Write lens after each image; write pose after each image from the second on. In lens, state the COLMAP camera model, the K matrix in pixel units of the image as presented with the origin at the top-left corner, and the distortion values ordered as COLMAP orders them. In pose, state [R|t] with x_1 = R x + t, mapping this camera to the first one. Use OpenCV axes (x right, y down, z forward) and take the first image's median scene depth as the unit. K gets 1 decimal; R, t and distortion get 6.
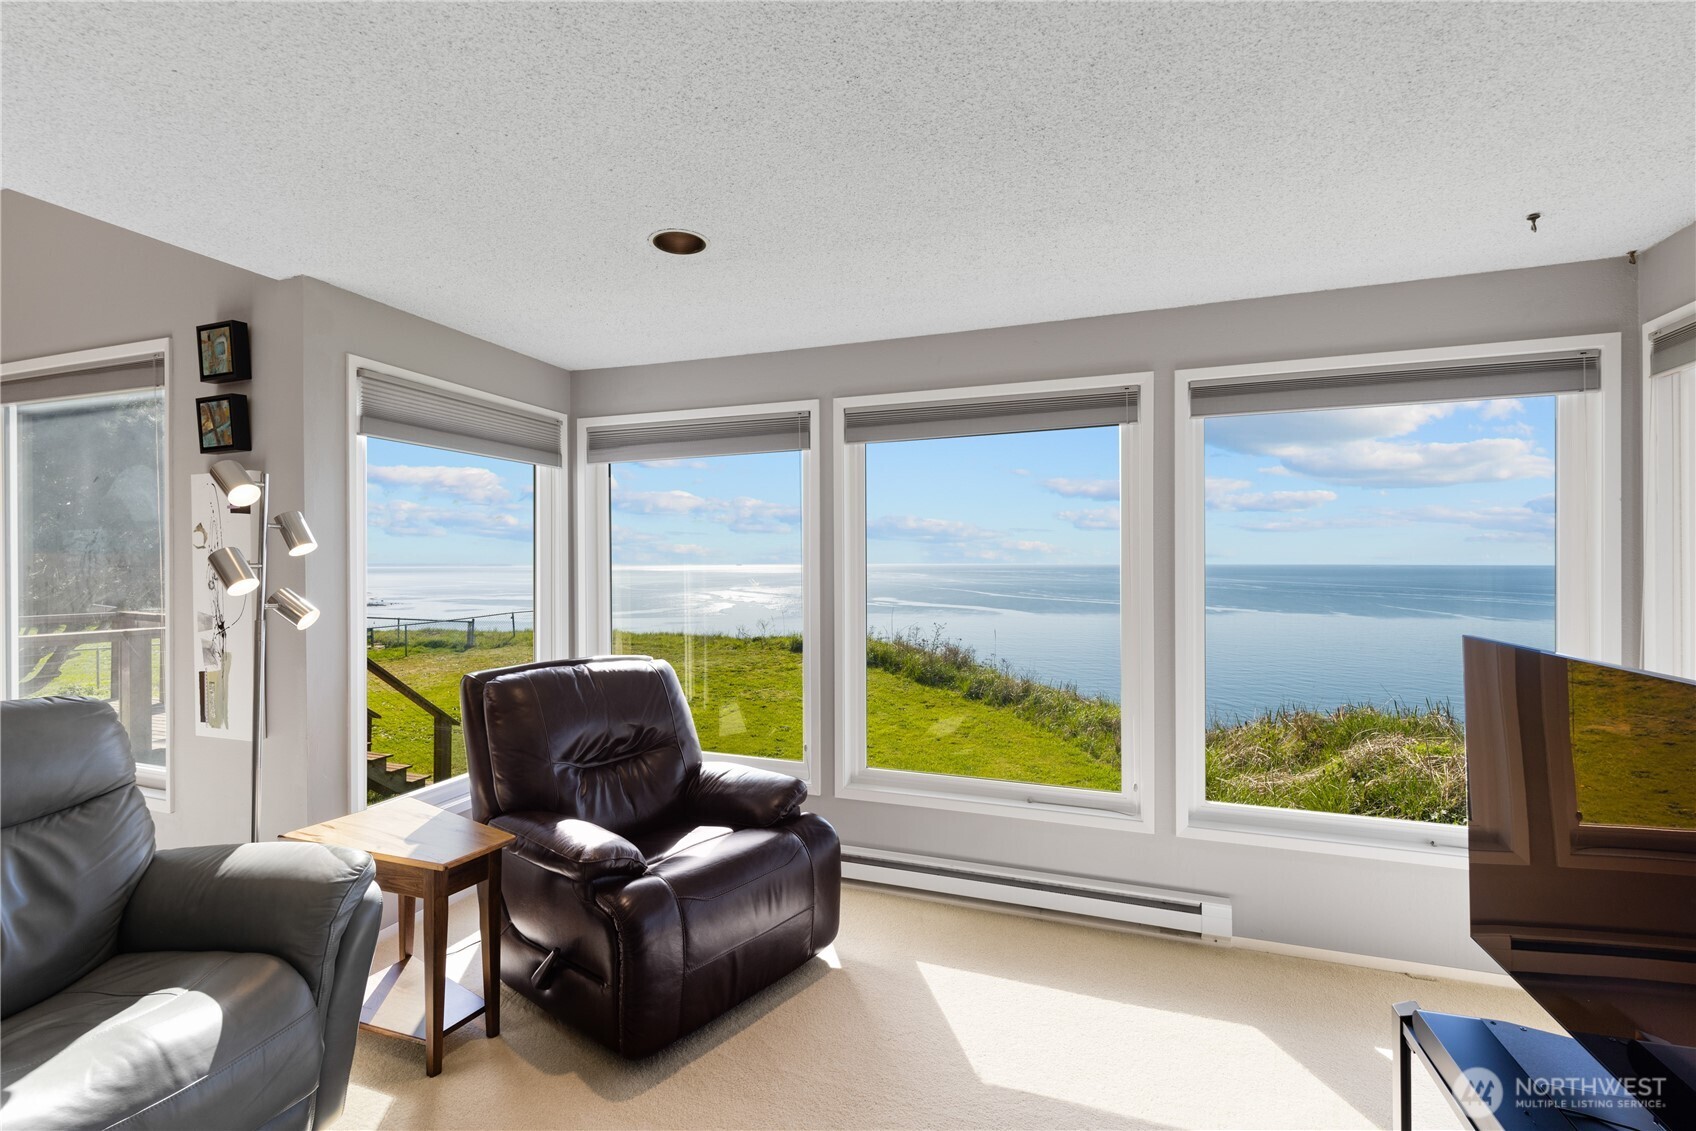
lens RADIAL K [[735.8, 0, 848.0], [0, 735.8, 565.5], [0, 0, 1]] dist [0.011438, -0.007367]
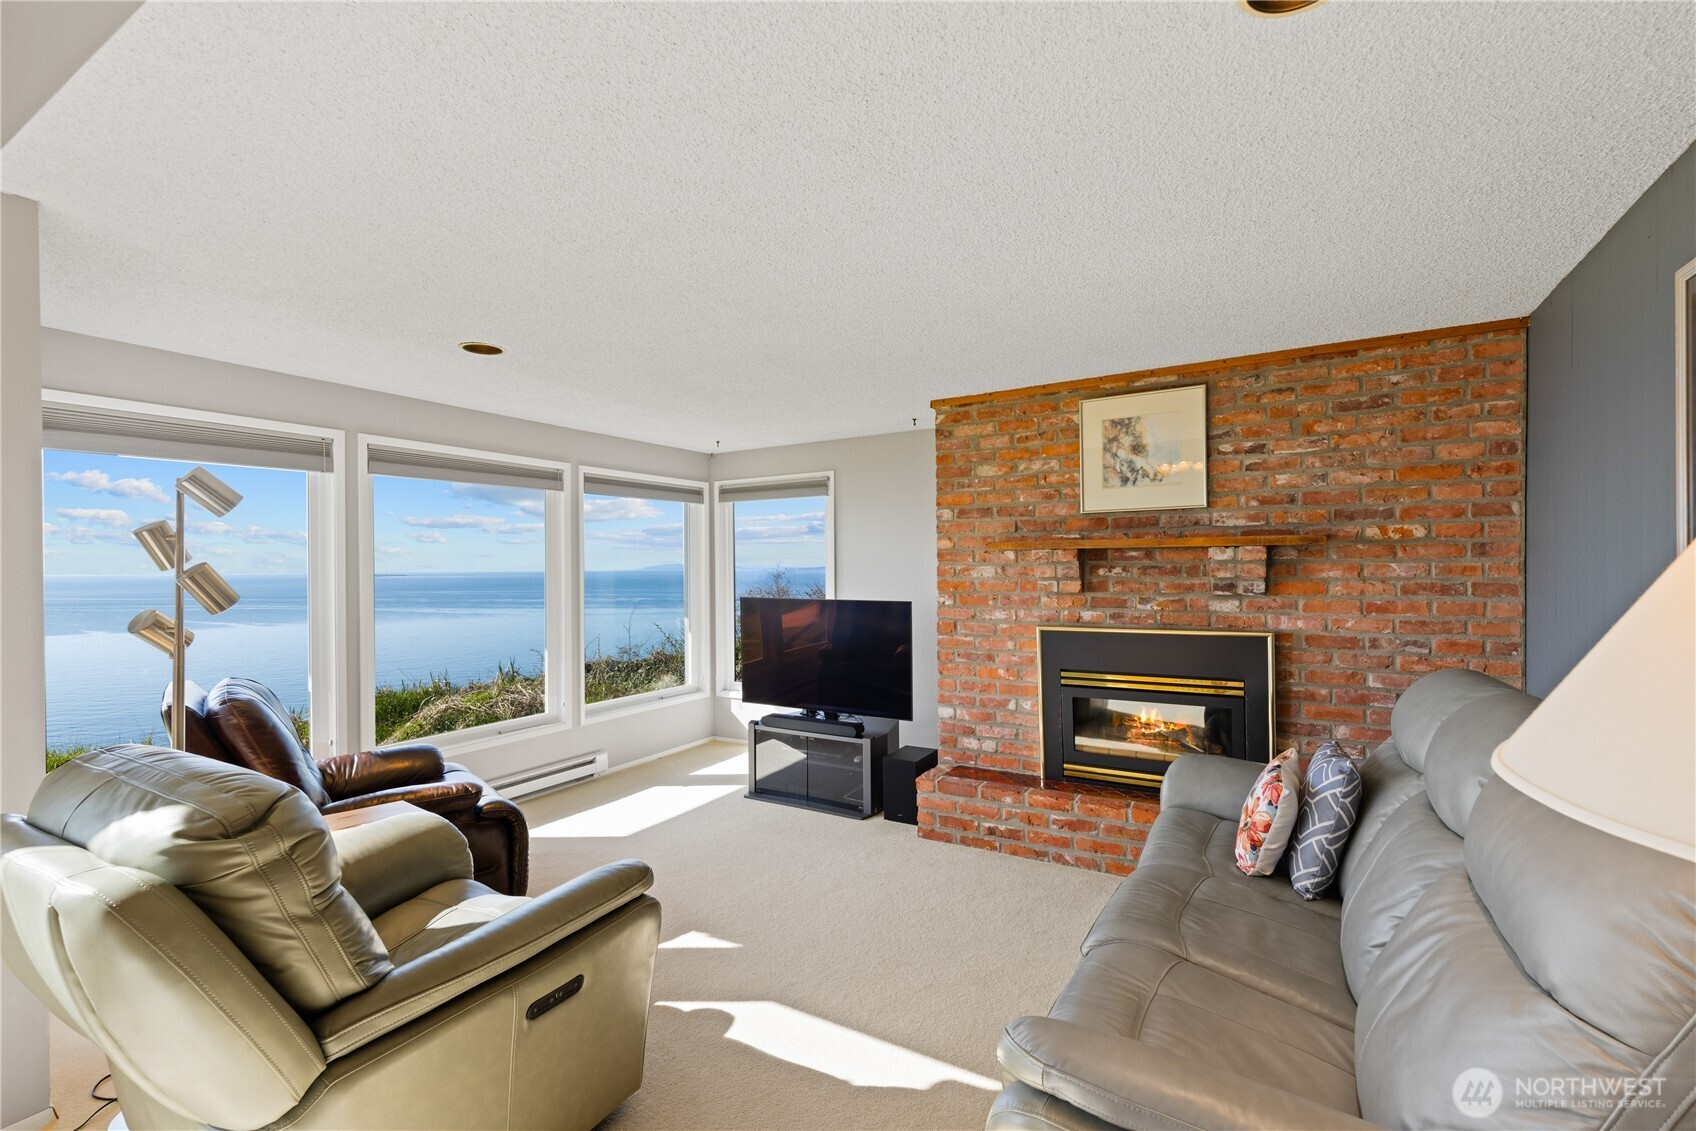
lens RADIAL K [[735.8, 0, 848.0], [0, 735.8, 565.5], [0, 0, 1]] dist [0.011438, -0.007367]
pose [[0.182719, 0.003029, 0.983161, -1.191790], [0.009026, 0.999948, -0.004758, -0.006660], [-0.983124, 0.009743, 0.182682, 0.035597]]
